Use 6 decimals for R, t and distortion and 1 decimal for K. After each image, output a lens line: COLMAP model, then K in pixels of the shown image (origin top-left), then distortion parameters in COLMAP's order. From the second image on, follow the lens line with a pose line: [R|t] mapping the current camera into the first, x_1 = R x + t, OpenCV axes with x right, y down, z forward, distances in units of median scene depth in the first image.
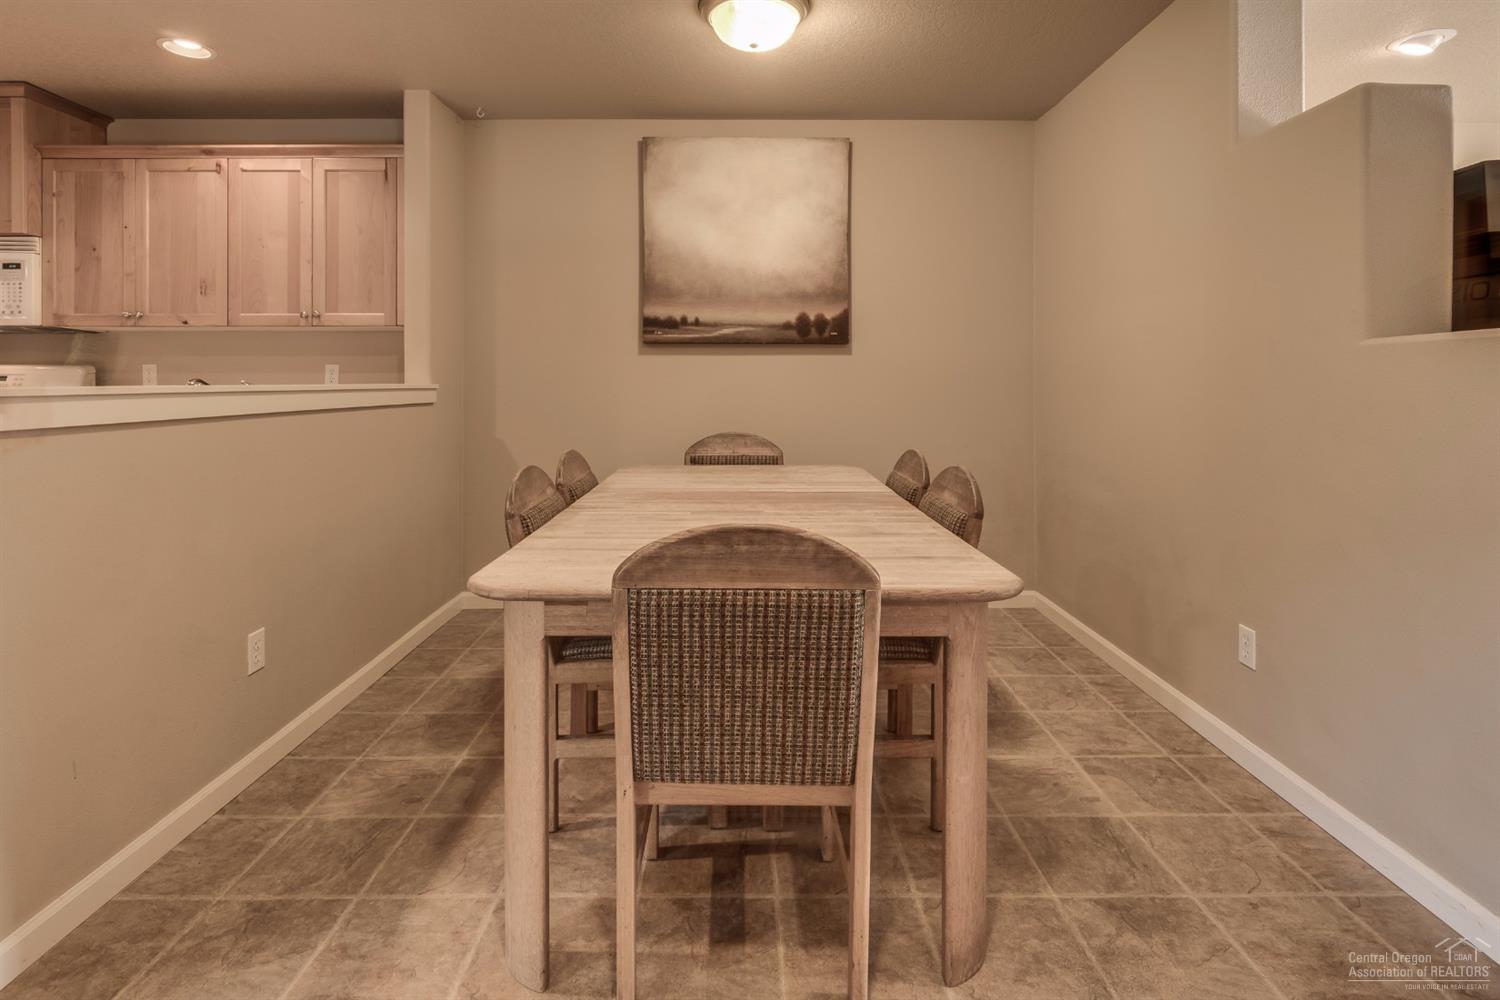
lens RADIAL K [[736.1, 0, 749.1], [0, 736.1, 379.8], [0, 0, 1]] dist [-0.001157, -0.000678]
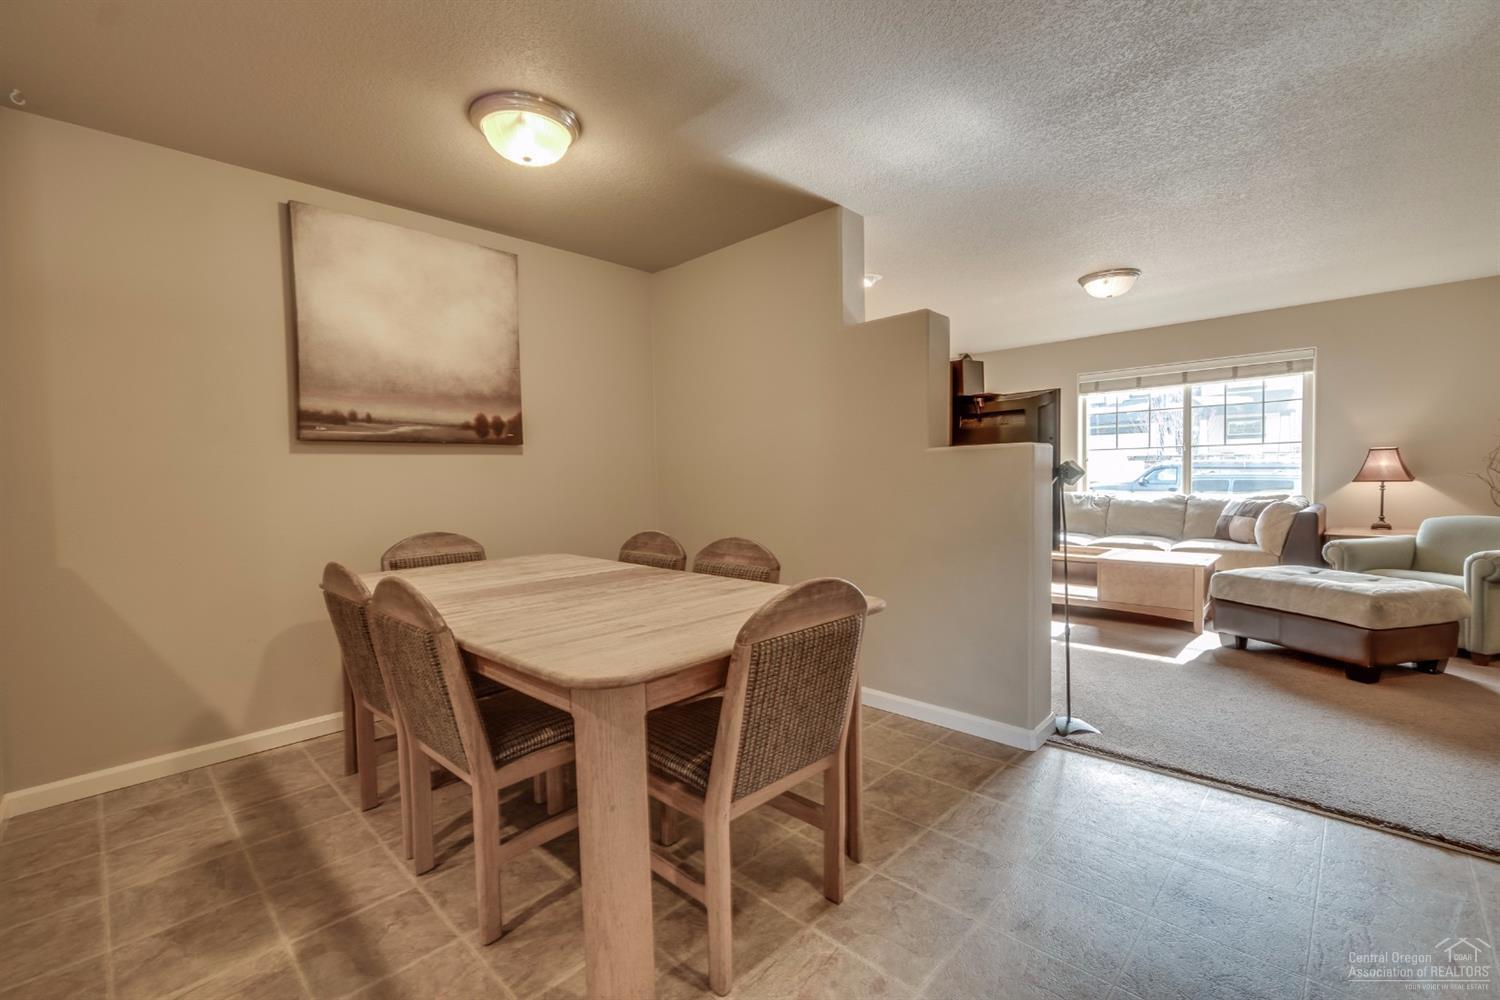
lens RADIAL K [[641.8, 0, 750.0], [0, 641.8, 500.0], [0, 0, 1]] dist [-0.002303, -0.000164]
pose [[0.704465, -0.043673, 0.708393, -0.342882], [0.018580, 0.998898, 0.043106, -0.001509], [-0.709495, -0.017204, 0.704500, 0.093204]]
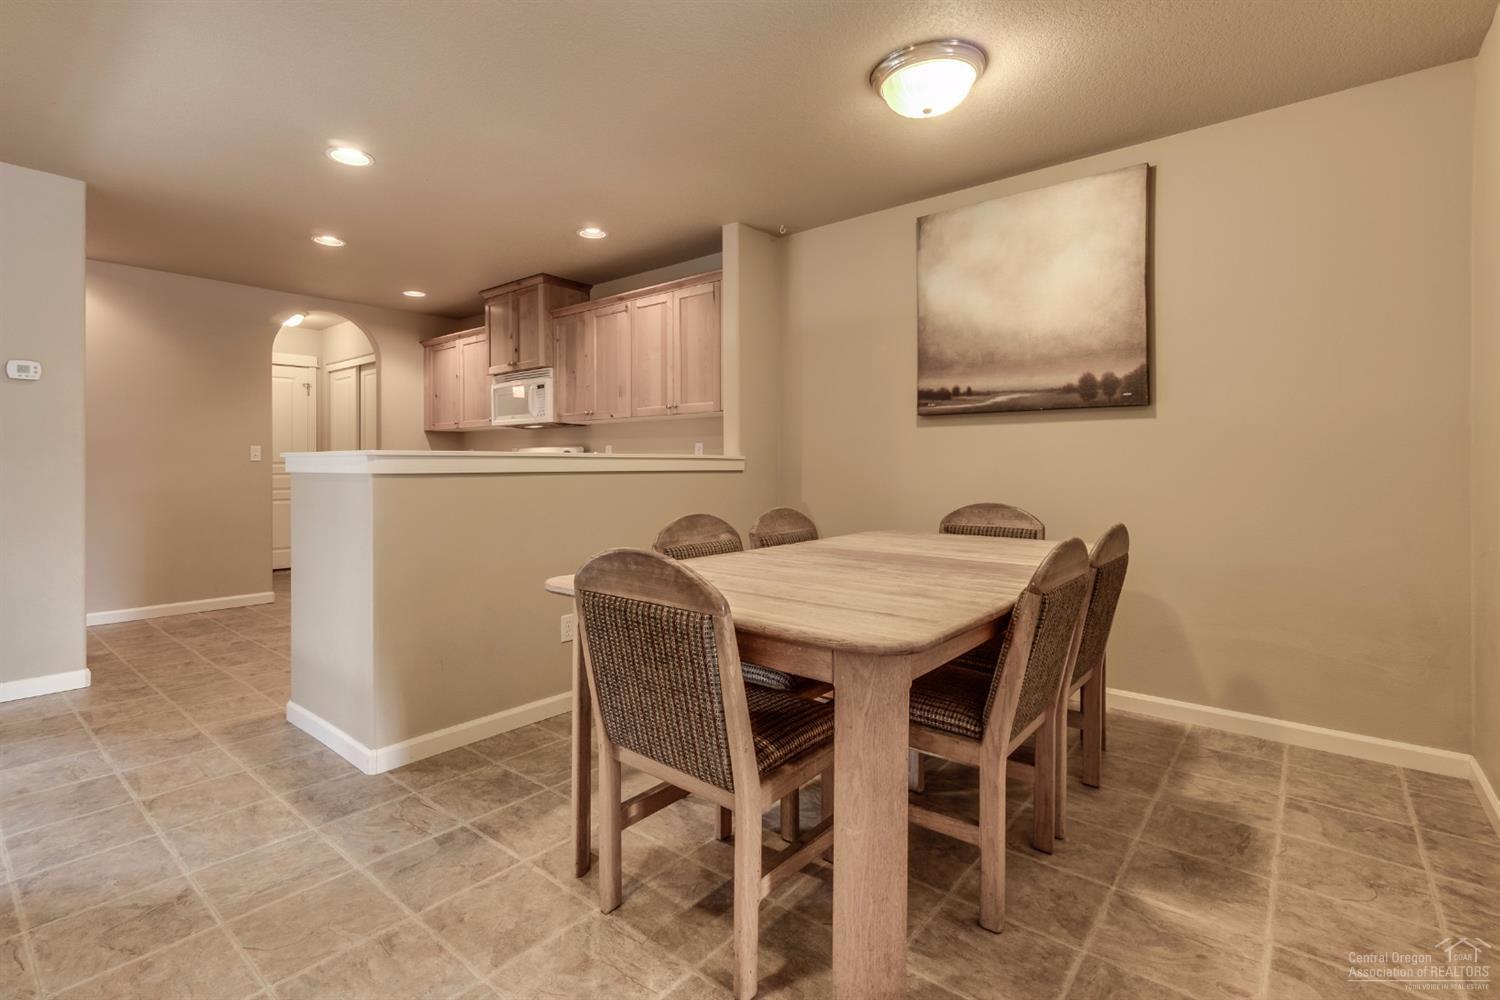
lens RADIAL K [[703.3, 0, 719.8], [0, 703.3, 465.5], [0, 0, 1]] dist [-0.000377, -0.000230]
pose [[0.754349, -0.000764, -0.656474, 0.329005], [0.003198, 0.999992, 0.002511, 0.019325], [0.656466, -0.003993, 0.754345, 0.071169]]
